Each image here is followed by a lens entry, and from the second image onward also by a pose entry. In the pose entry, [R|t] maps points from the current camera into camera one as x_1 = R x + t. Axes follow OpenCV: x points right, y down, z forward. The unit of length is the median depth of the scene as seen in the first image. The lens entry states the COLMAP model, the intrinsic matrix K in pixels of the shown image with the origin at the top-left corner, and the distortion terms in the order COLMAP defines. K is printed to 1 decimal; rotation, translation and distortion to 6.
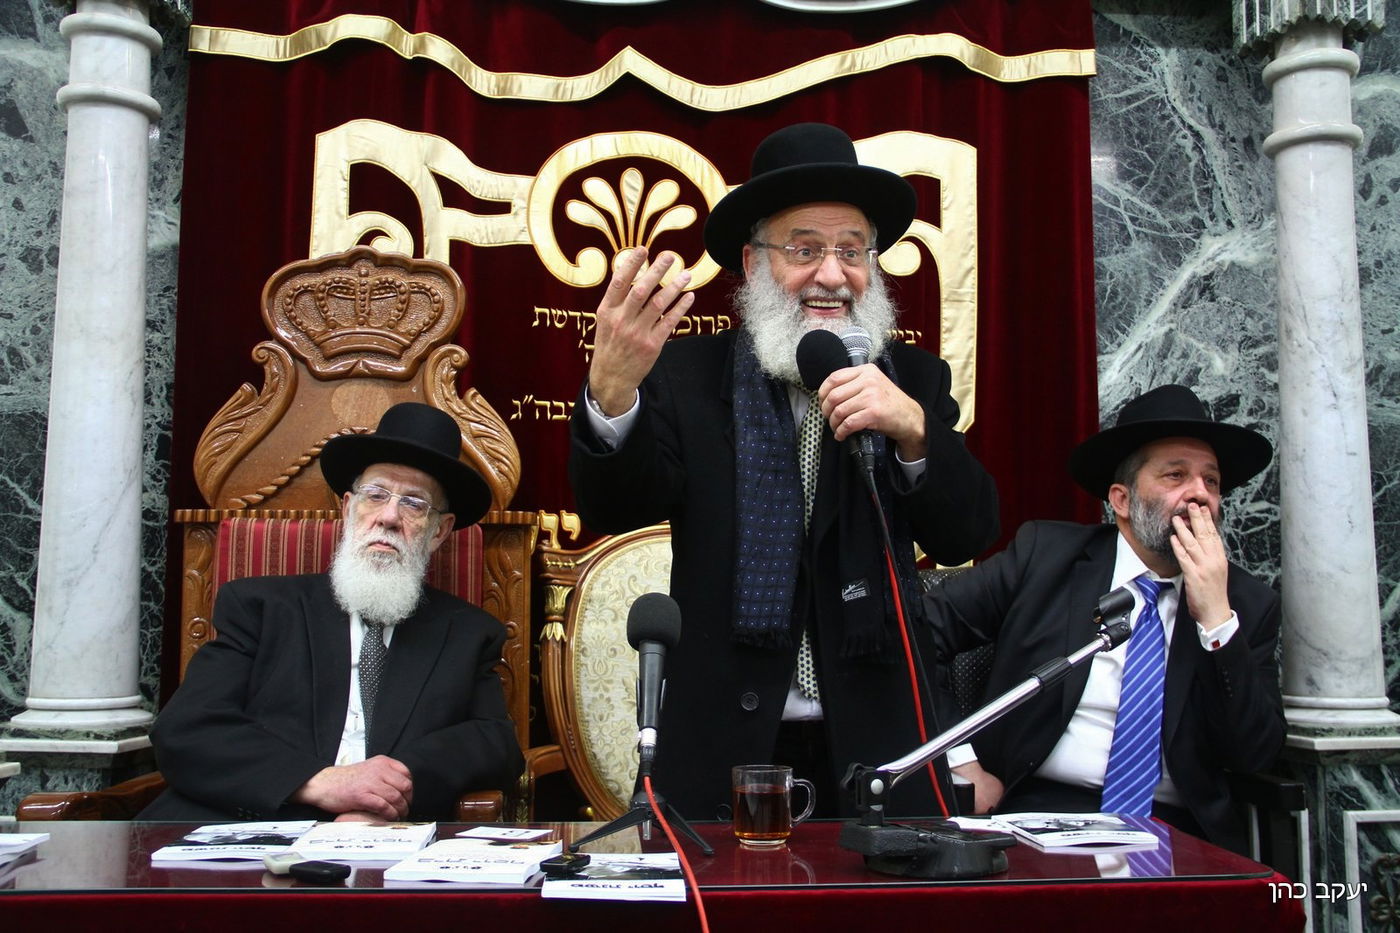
lens RADIAL K [[1427.9, 0, 723.6], [0, 1427.9, 481.8], [0, 0, 1]] dist [-0.093357, 0.243416]
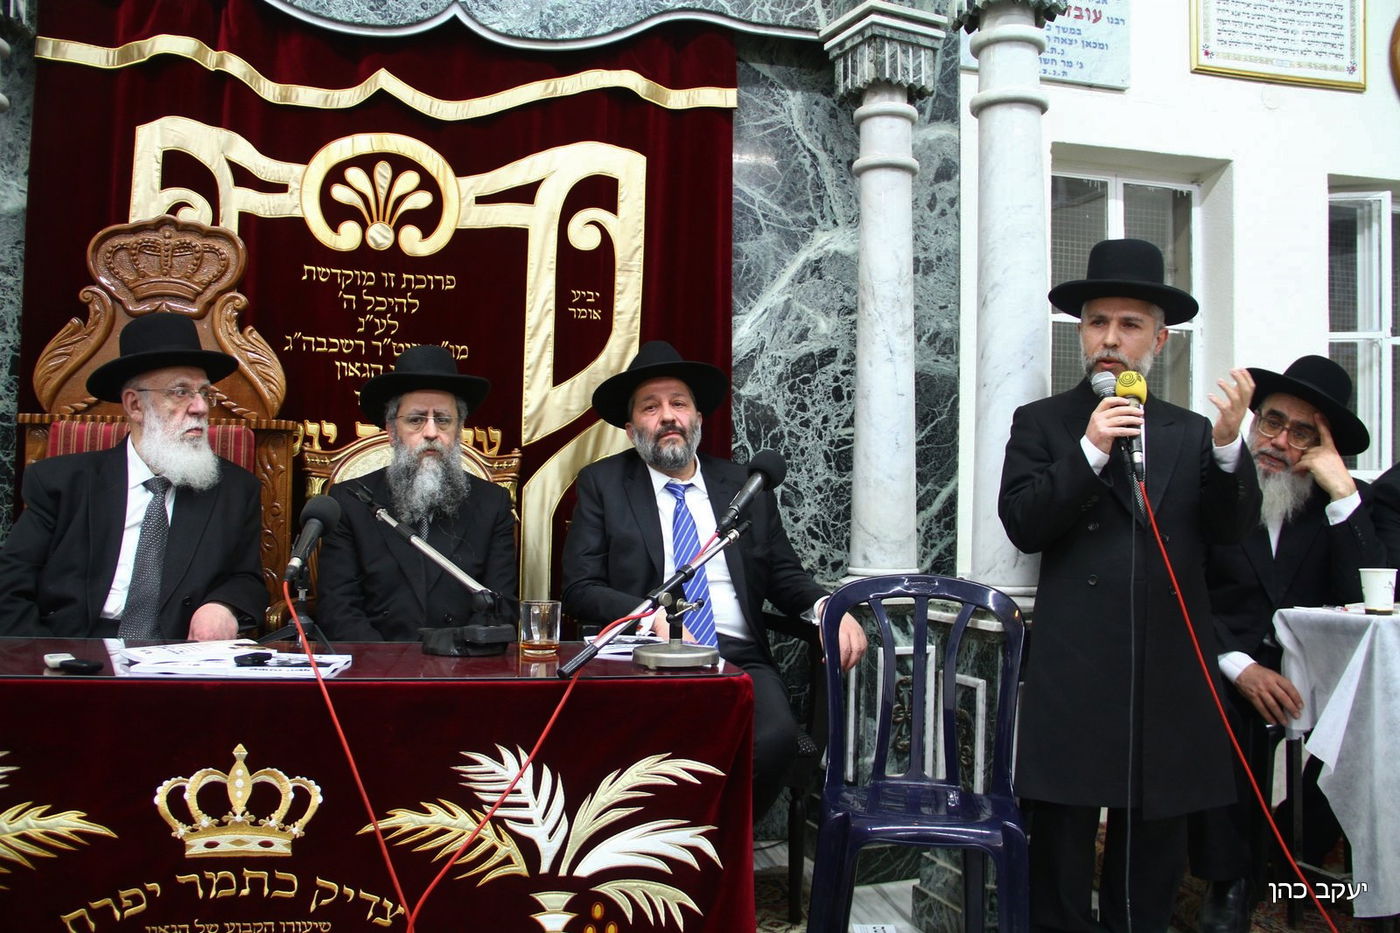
lens RADIAL K [[1153.5, 0, 707.5], [0, 1153.5, 484.5], [0, 0, 1]] dist [-0.172282, 0.135881]
pose [[0.990375, 0.019795, 0.136985, 0.097414], [-0.028829, 0.997515, 0.064285, 0.001510], [-0.135372, -0.067615, 0.988485, -0.087773]]
